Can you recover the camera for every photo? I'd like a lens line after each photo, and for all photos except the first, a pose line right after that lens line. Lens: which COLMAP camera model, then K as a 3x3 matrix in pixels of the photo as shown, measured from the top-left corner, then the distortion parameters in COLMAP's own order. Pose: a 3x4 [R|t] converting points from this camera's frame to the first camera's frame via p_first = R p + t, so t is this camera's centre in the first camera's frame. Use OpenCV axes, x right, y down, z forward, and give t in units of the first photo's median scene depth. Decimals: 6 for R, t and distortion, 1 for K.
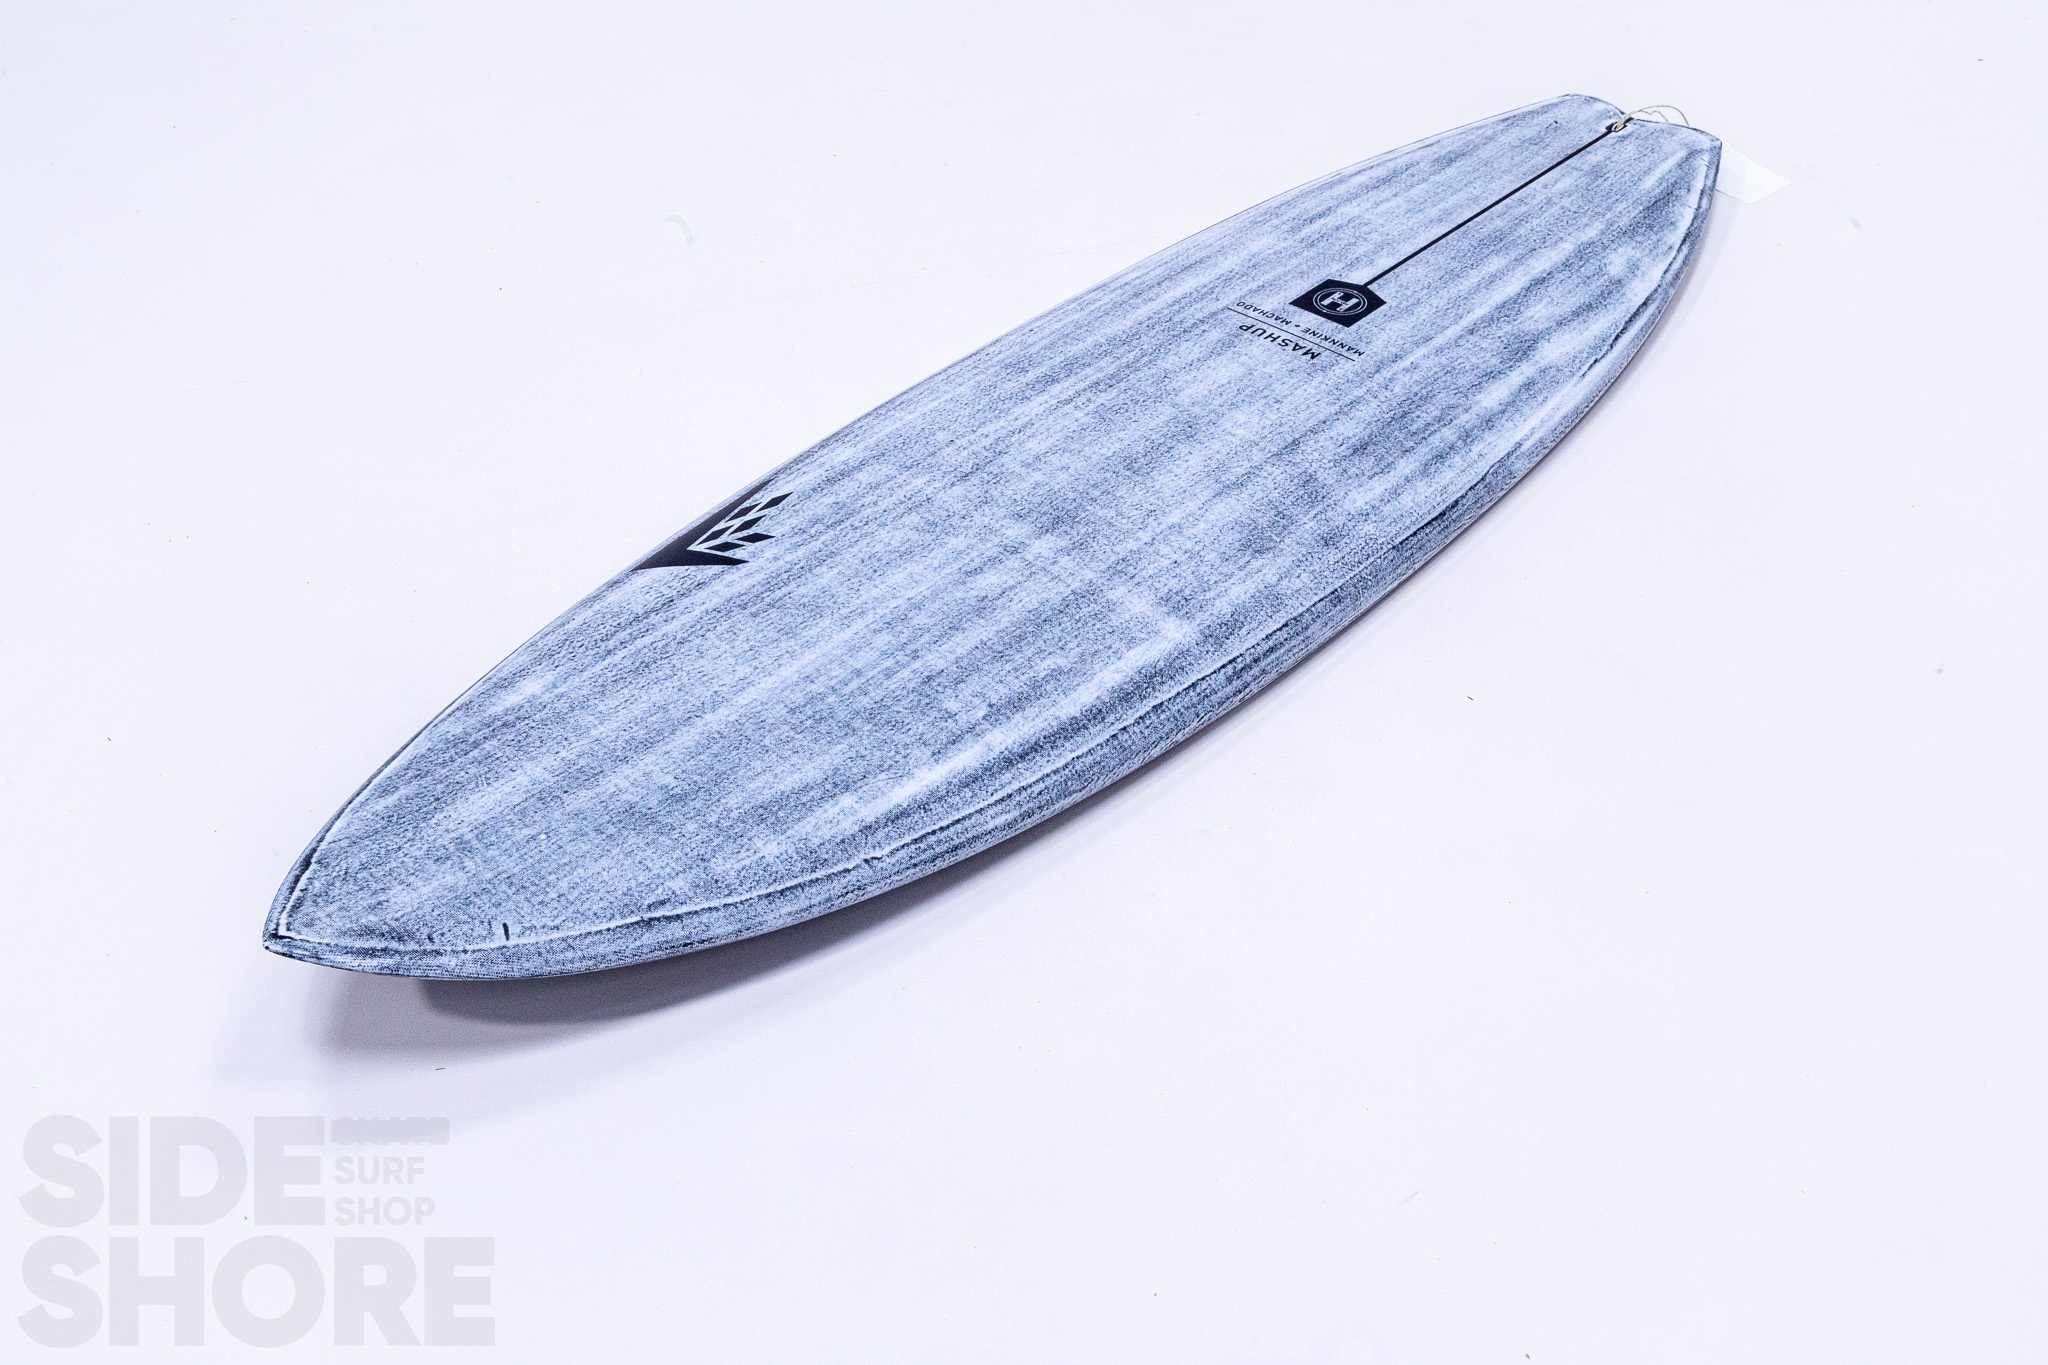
lens RADIAL K [[2192.1, 0, 1024.0], [0, 2192.1, 682.5], [0, 0, 1]] dist [0.002935, -0.004541]
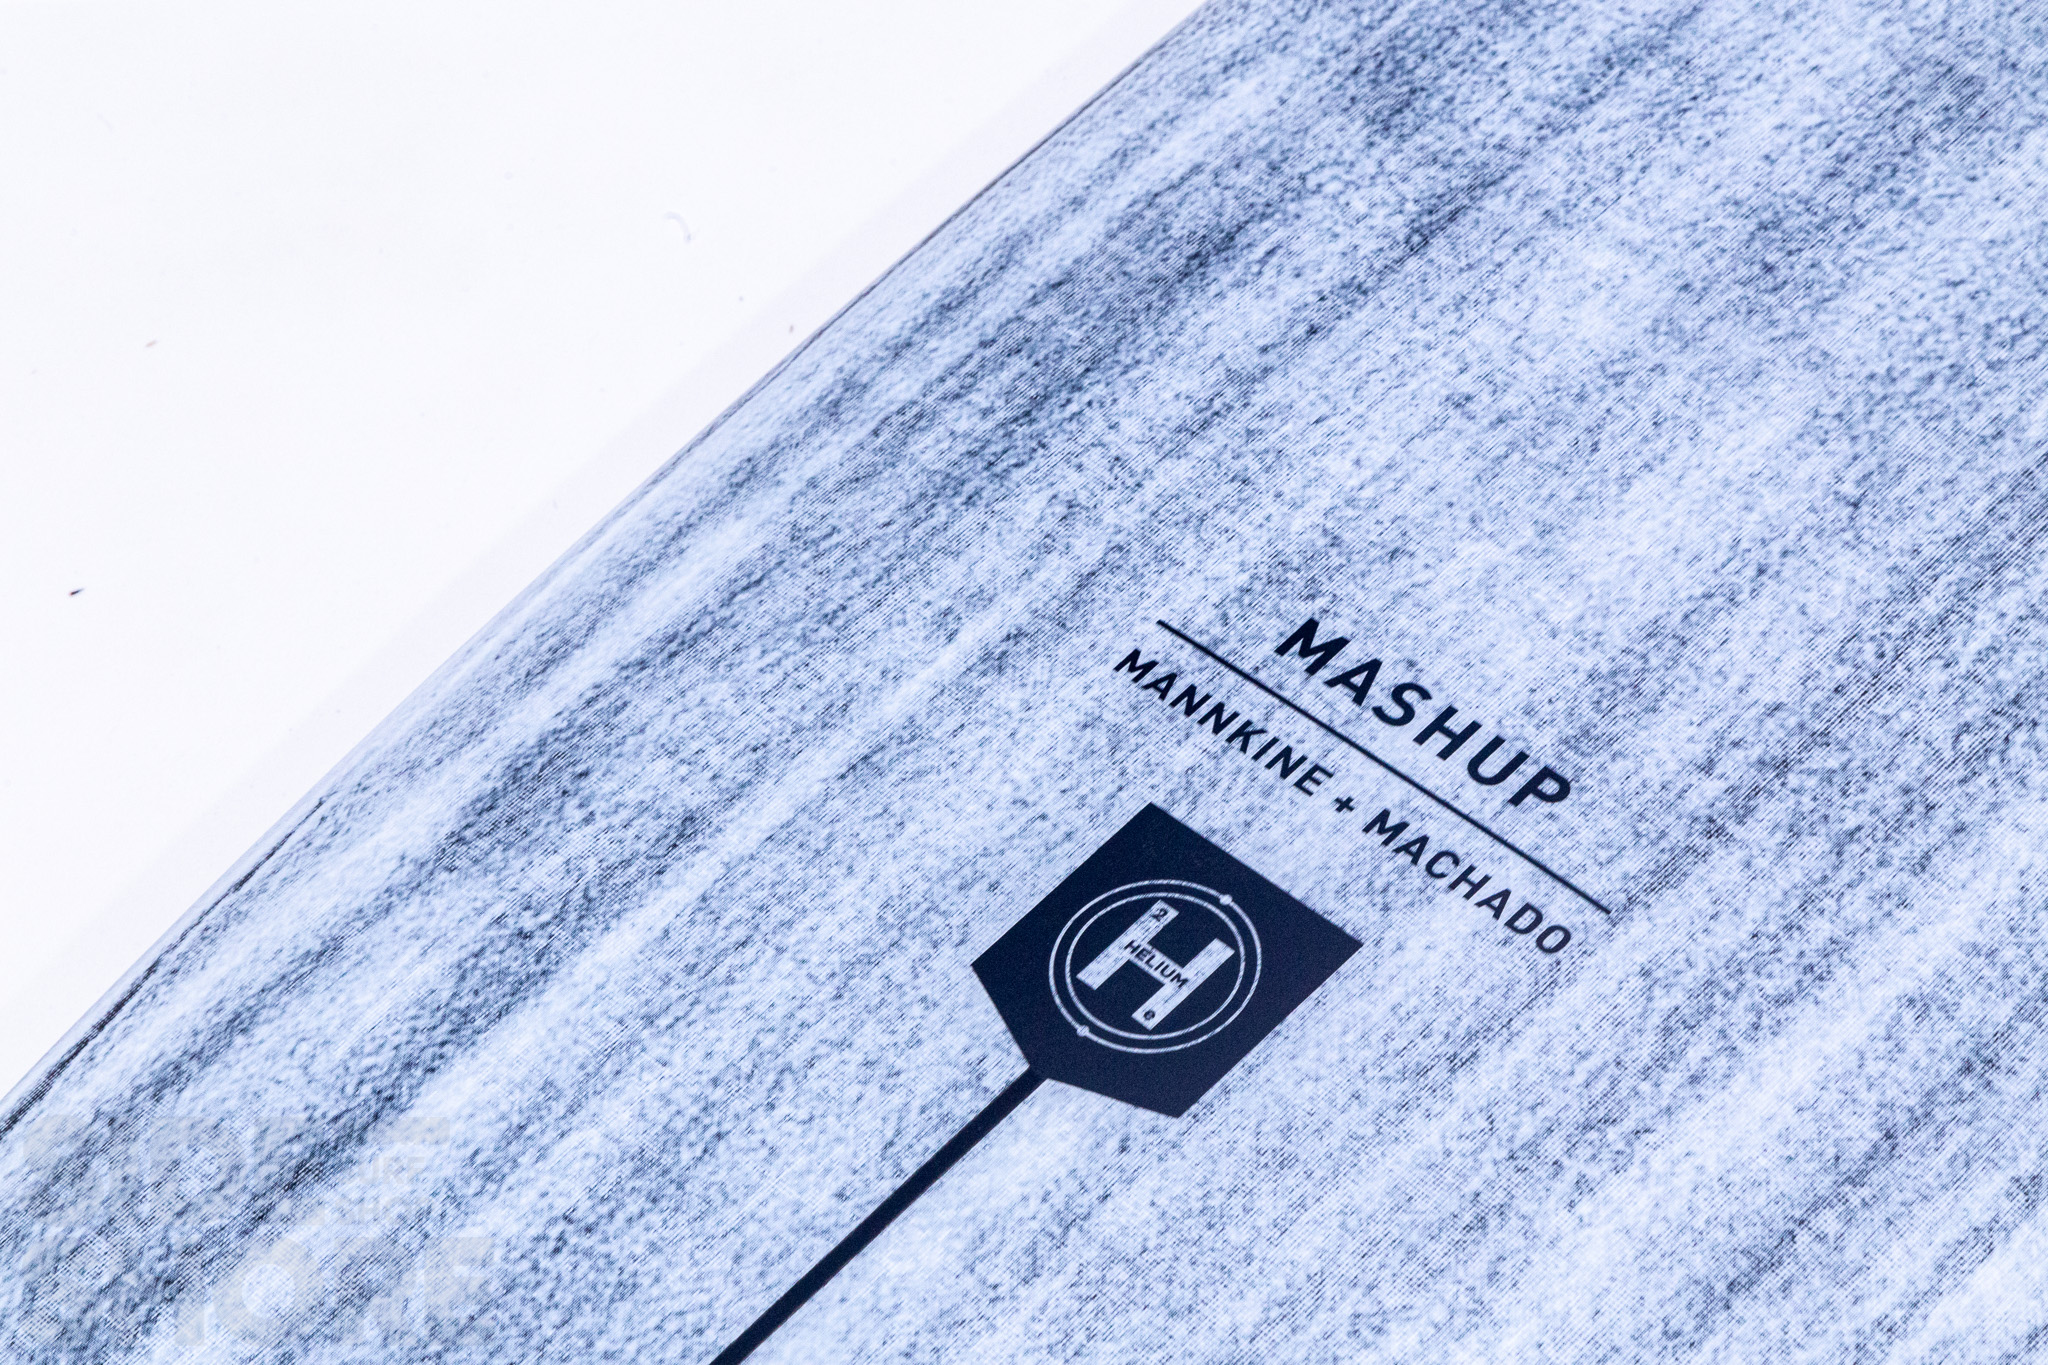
lens RADIAL K [[5573.6, 0, 1024.0], [0, 5573.6, 682.5], [0, 0, 1]] dist [0.038542, -1.075066]
pose [[-0.992189, 0.049868, 0.114344, 0.094485], [0.115115, 0.012867, 0.993269, -0.897931], [0.048061, 0.998673, -0.018507, 1.090580]]
